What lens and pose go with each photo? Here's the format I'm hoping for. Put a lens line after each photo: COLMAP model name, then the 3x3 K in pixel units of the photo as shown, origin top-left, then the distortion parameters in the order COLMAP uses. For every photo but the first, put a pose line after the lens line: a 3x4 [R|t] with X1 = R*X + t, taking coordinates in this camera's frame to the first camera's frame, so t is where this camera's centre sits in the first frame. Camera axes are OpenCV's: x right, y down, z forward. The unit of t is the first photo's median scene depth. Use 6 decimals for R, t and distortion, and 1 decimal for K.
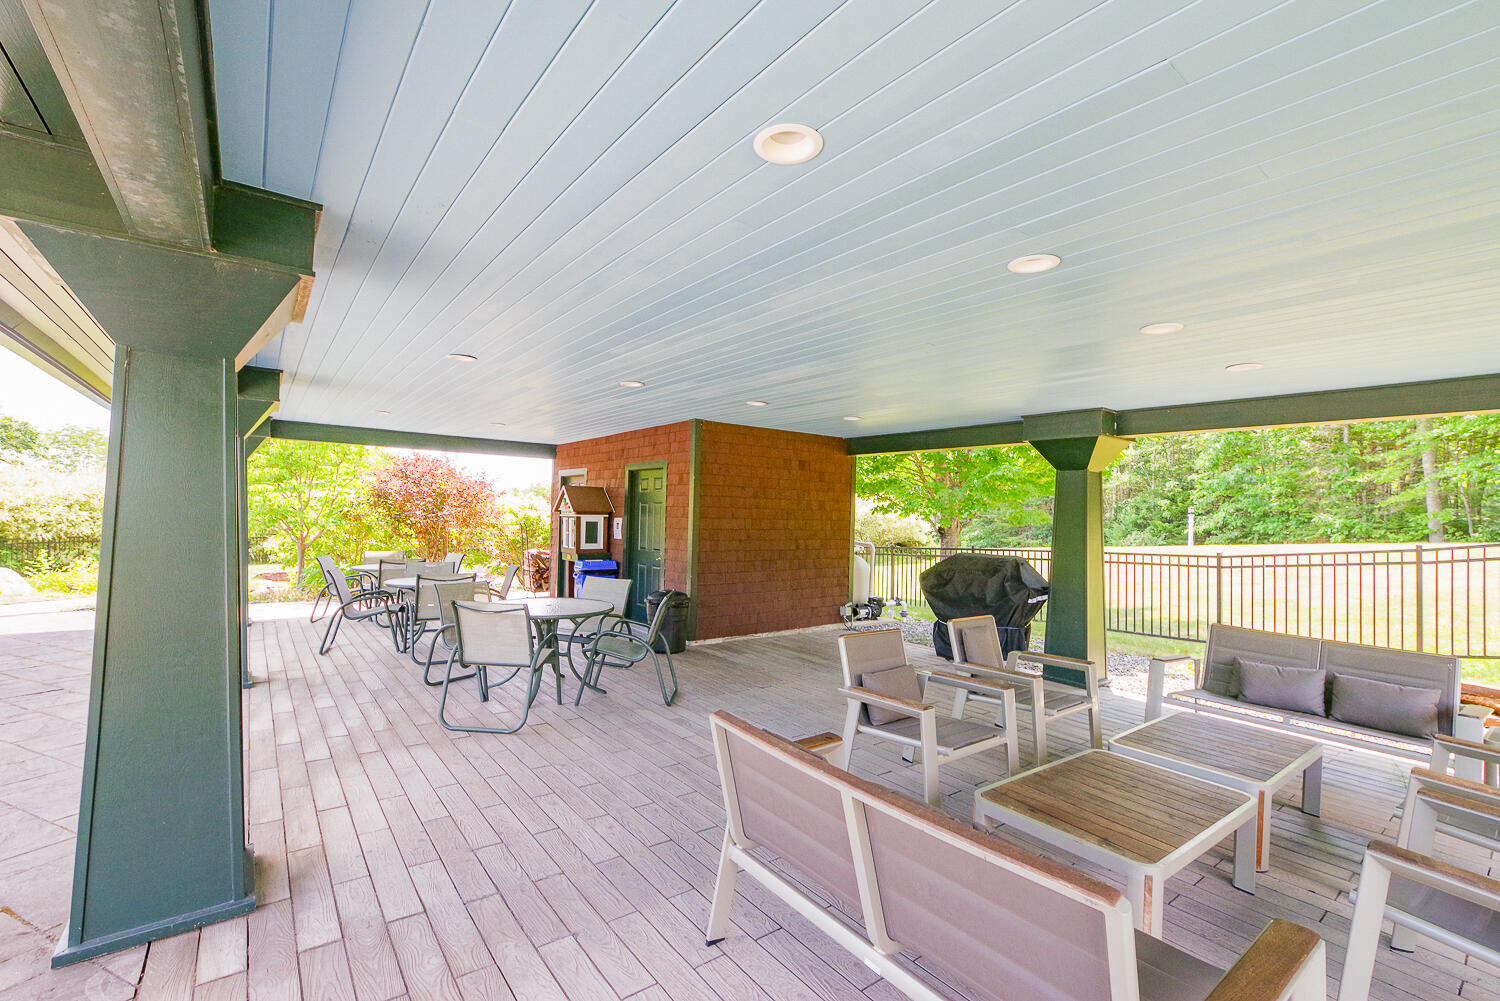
lens RADIAL K [[665.8, 0, 750.0], [0, 665.8, 500.5], [0, 0, 1]] dist [-0.000890, 0.000586]
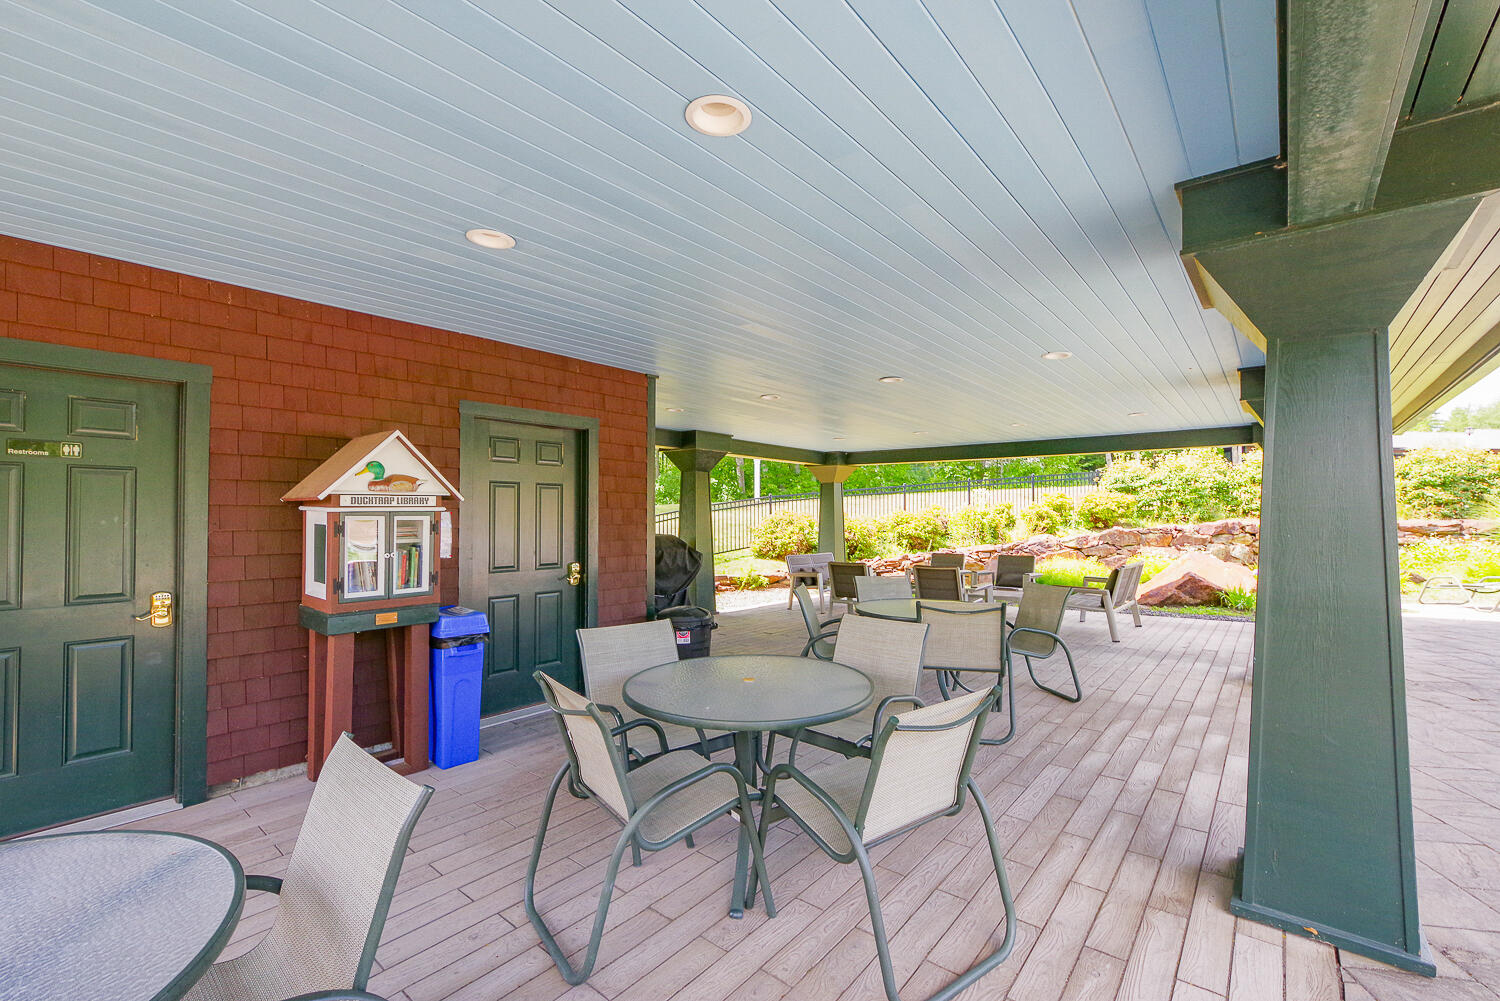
lens RADIAL K [[665.8, 0, 750.0], [0, 665.8, 500.5], [0, 0, 1]] dist [-0.000890, 0.000586]
pose [[-0.243553, 0.002238, 0.969885, -1.382906], [-0.009293, 0.999946, -0.004641, 0.024542], [-0.969843, -0.010143, -0.243519, 1.789204]]
